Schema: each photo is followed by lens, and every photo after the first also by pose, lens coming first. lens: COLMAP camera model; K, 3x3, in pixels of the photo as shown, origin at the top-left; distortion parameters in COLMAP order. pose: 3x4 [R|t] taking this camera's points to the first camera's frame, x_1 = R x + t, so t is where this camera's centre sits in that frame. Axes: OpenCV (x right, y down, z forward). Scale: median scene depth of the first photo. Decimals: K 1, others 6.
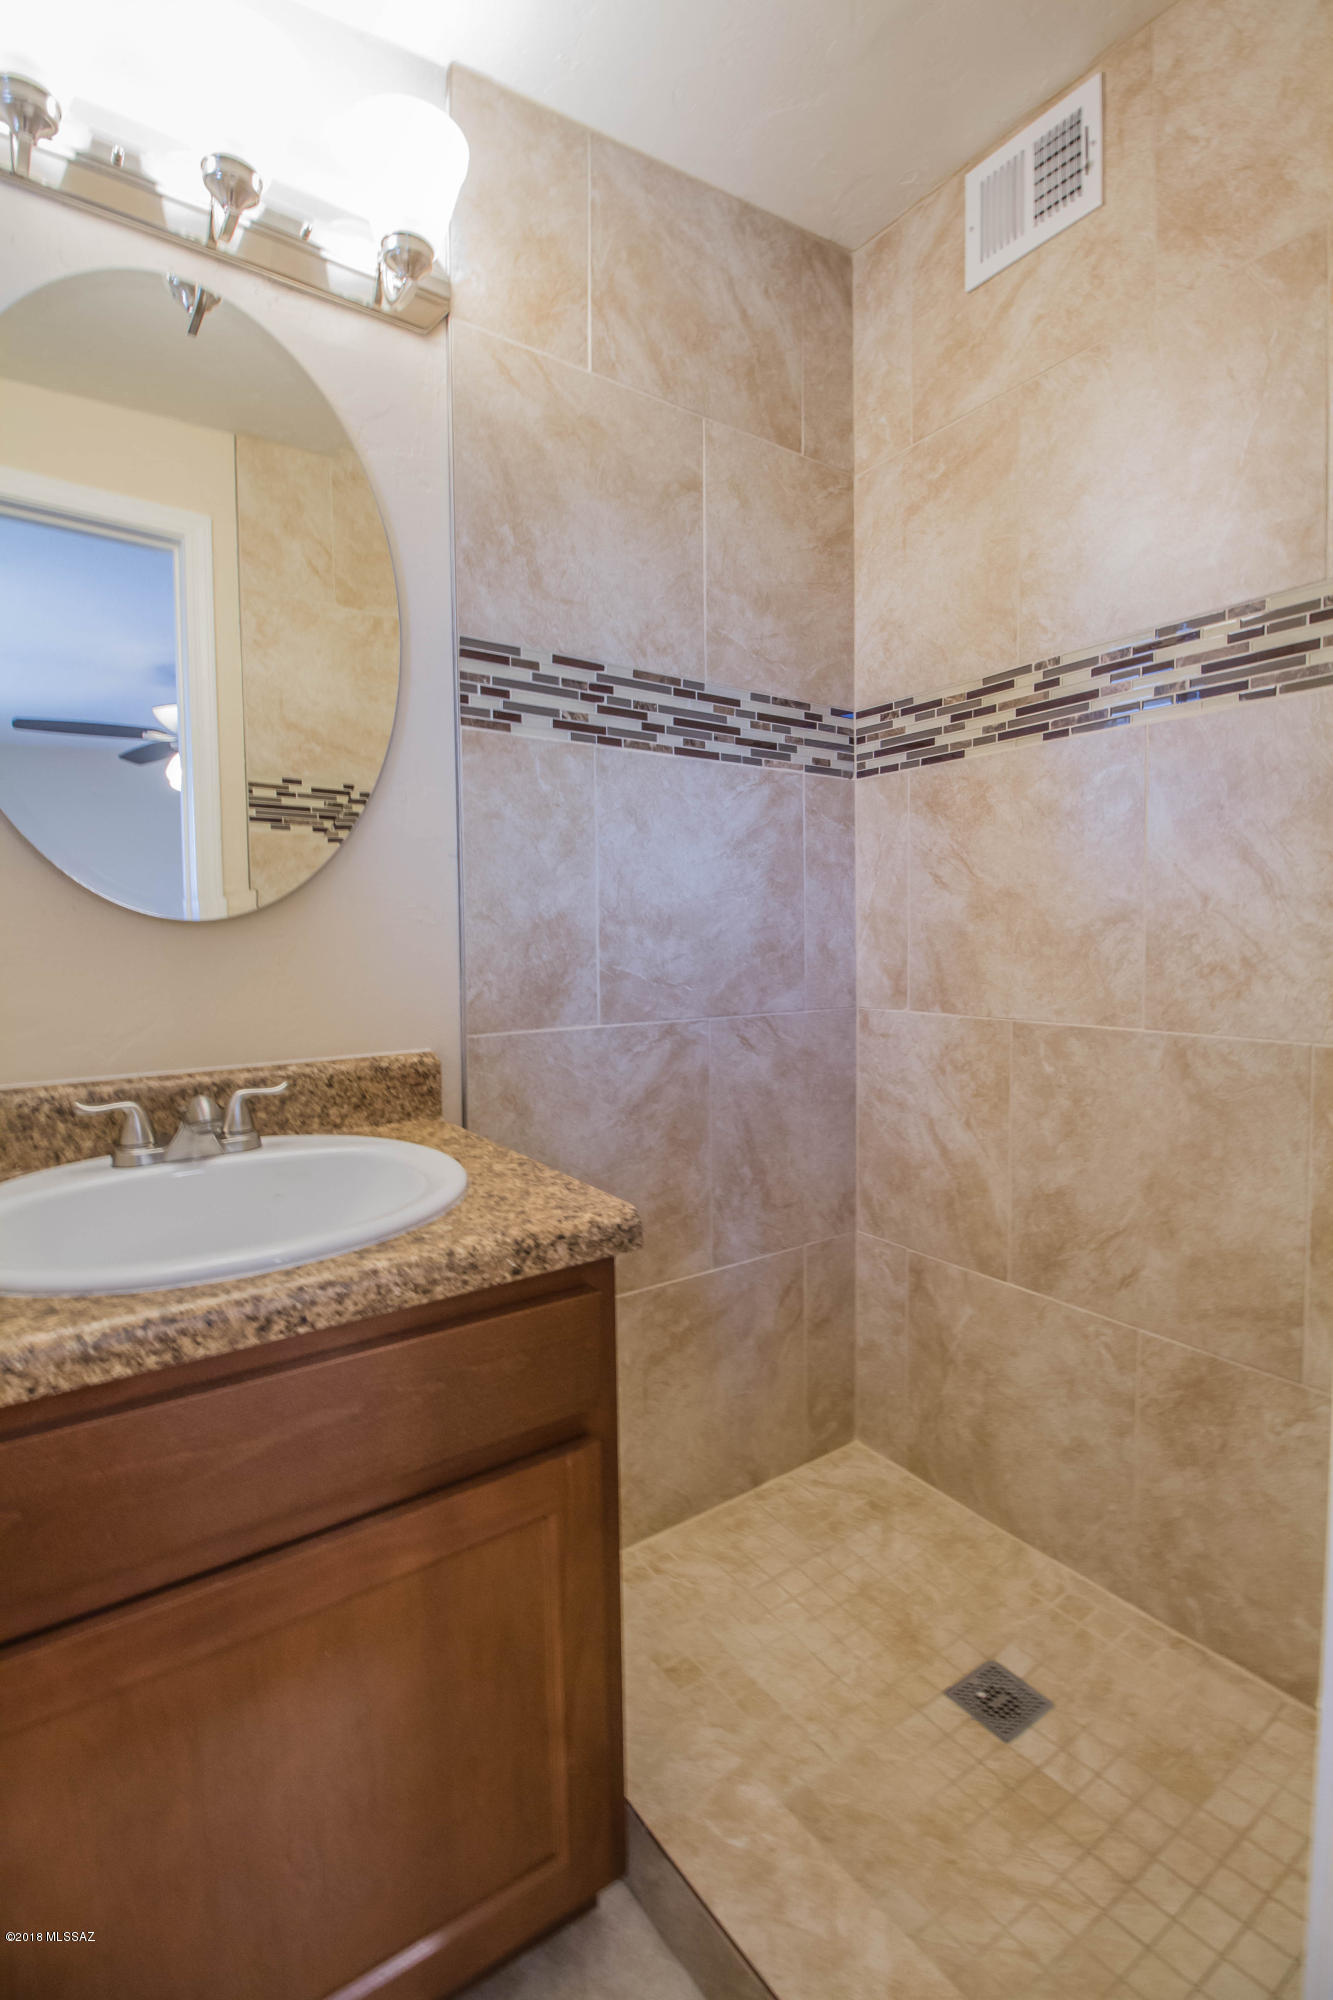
lens RADIAL K [[941.1, 0, 671.6], [0, 941.1, 953.1], [0, 0, 1]] dist [0.000380, -0.014858]
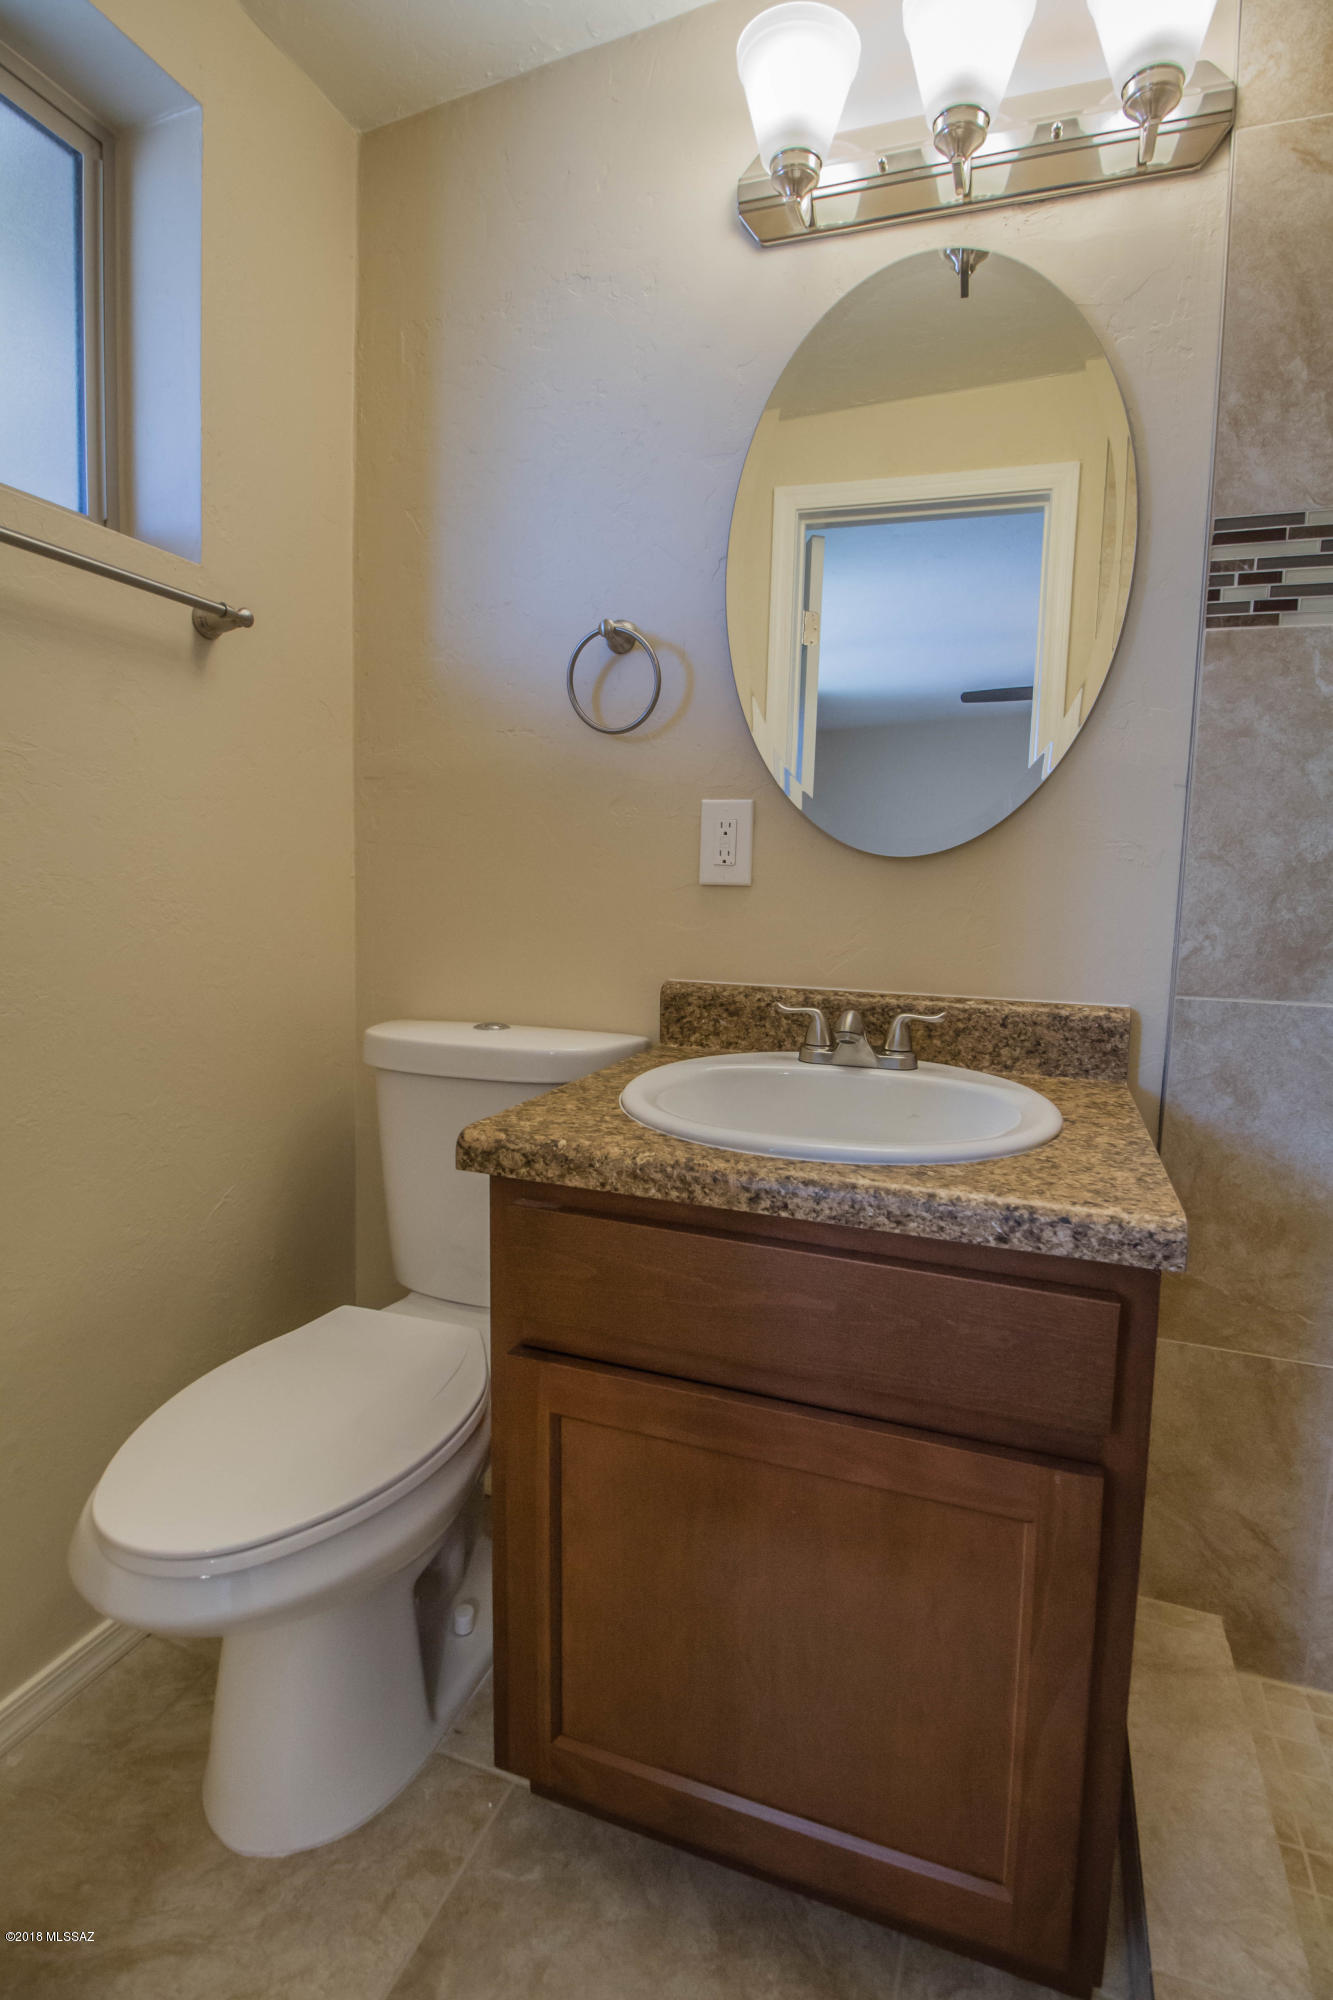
lens RADIAL K [[941.1, 0, 671.6], [0, 941.1, 953.1], [0, 0, 1]] dist [0.000380, -0.014858]
pose [[0.561889, 0.086411, -0.822687, 0.264587], [-0.049093, 0.996260, 0.071112, 0.012146], [0.825754, 0.000431, 0.564030, 0.162380]]
